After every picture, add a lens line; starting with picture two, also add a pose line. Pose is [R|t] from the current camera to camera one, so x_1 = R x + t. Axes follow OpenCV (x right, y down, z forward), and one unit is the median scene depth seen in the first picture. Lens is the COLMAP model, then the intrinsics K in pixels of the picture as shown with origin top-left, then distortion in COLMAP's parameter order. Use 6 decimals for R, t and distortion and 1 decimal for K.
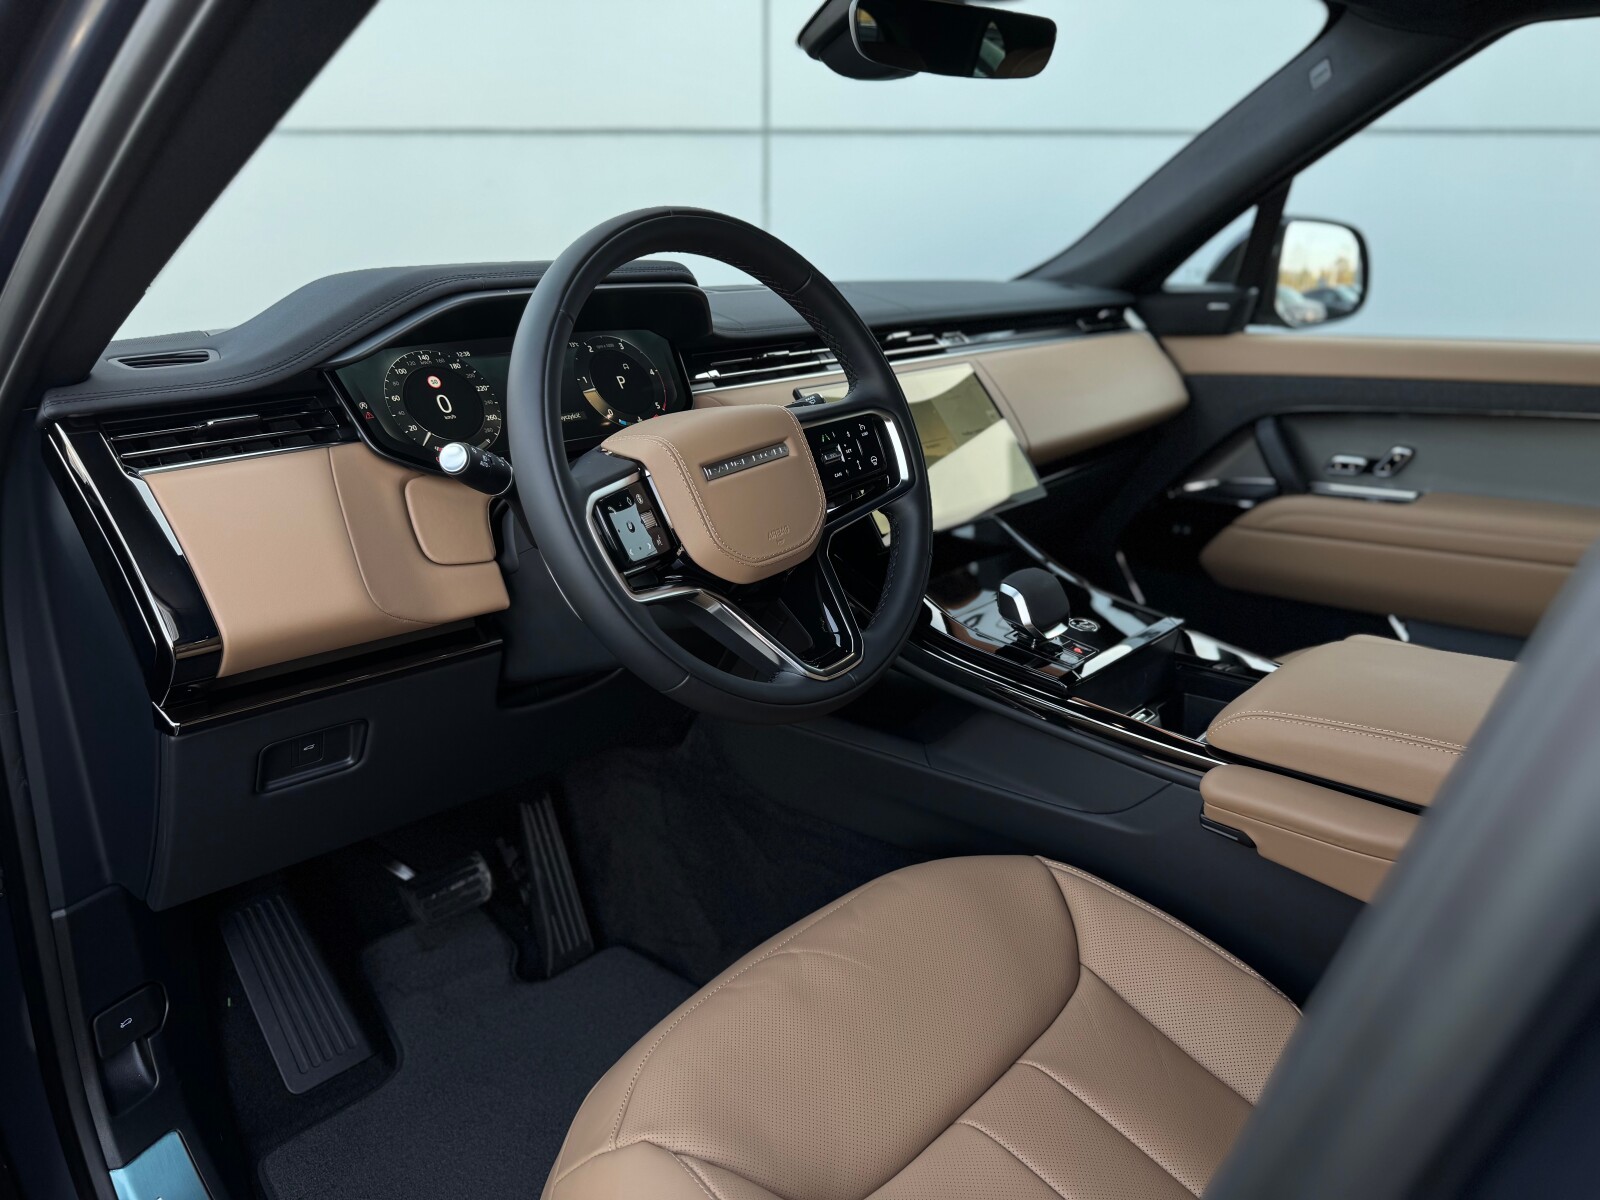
lens RADIAL K [[1122.0, 0, 788.6], [0, 1122.0, 570.7], [0, 0, 1]] dist [0.037719, -0.072410]
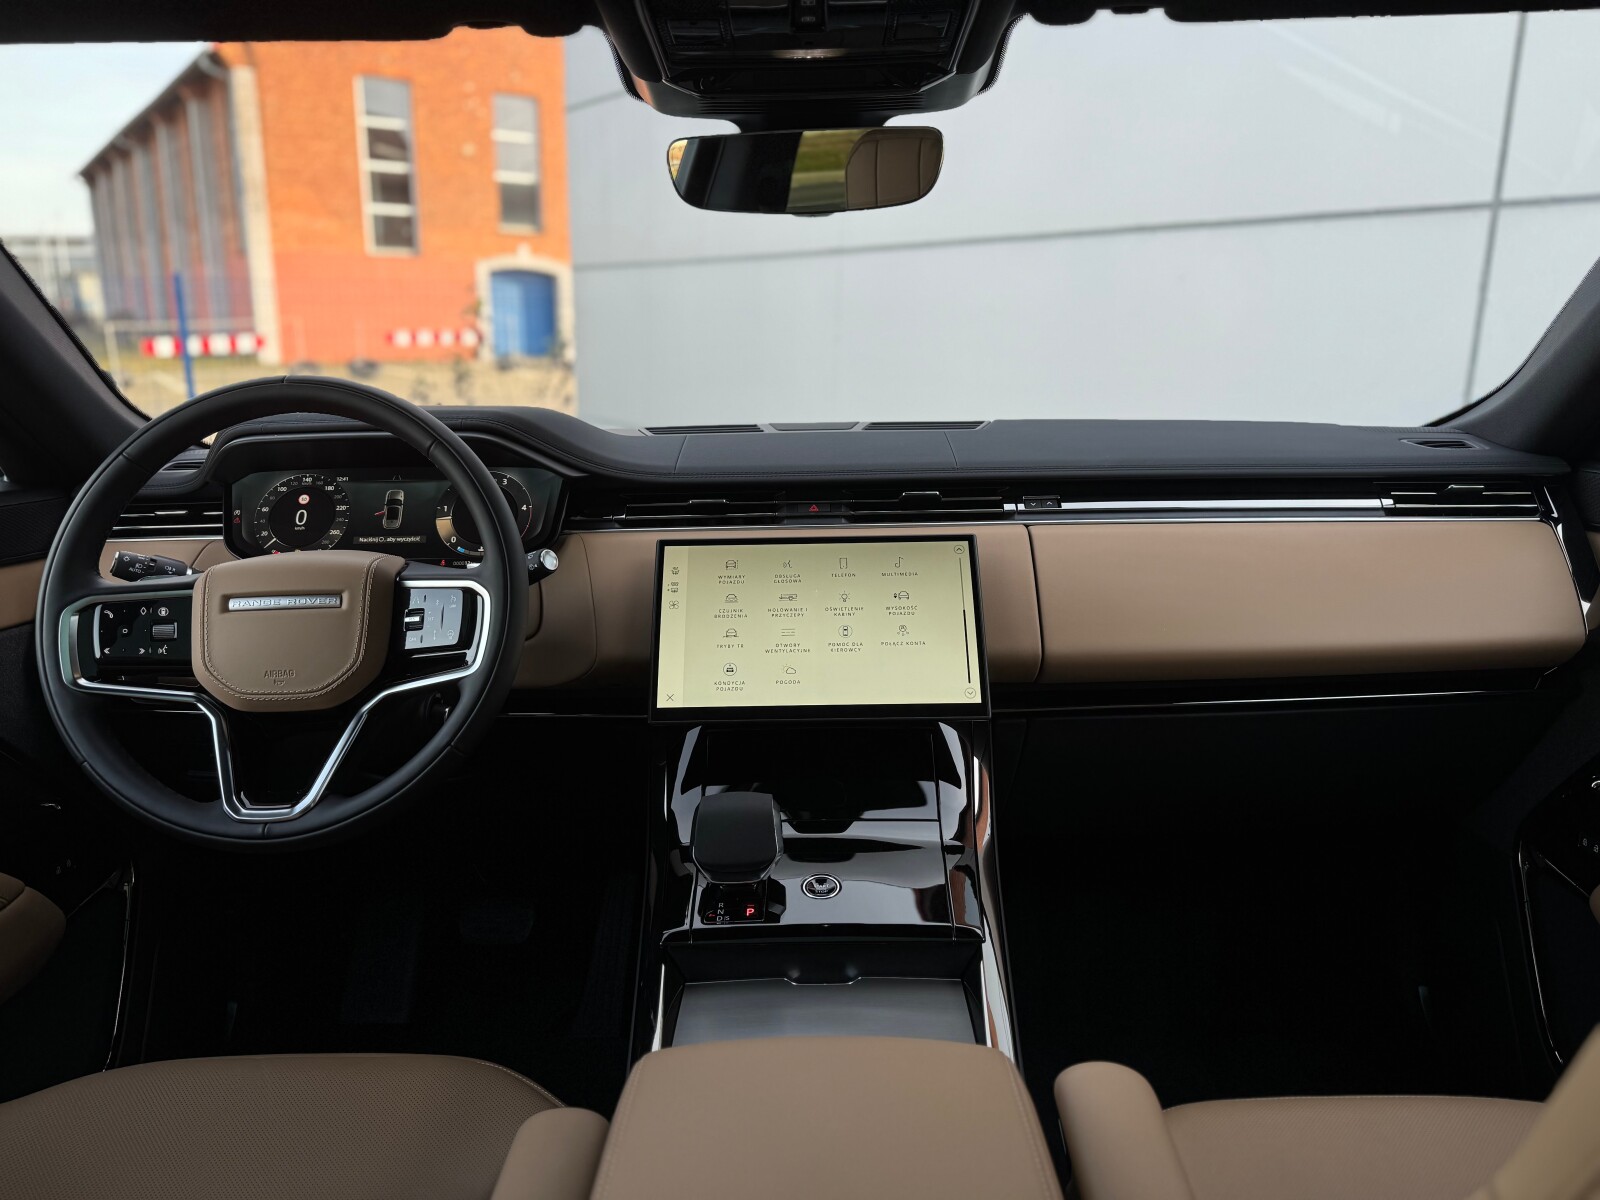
lens RADIAL K [[1166.4, 0, 795.8], [0, 1166.4, 594.3], [0, 0, 1]] dist [-0.016086, 0.000041]
pose [[0.679361, 0.166453, -0.714676, 0.646788], [-0.199622, 0.979125, 0.038288, -0.142219], [0.706130, 0.116654, 0.698407, 0.310189]]
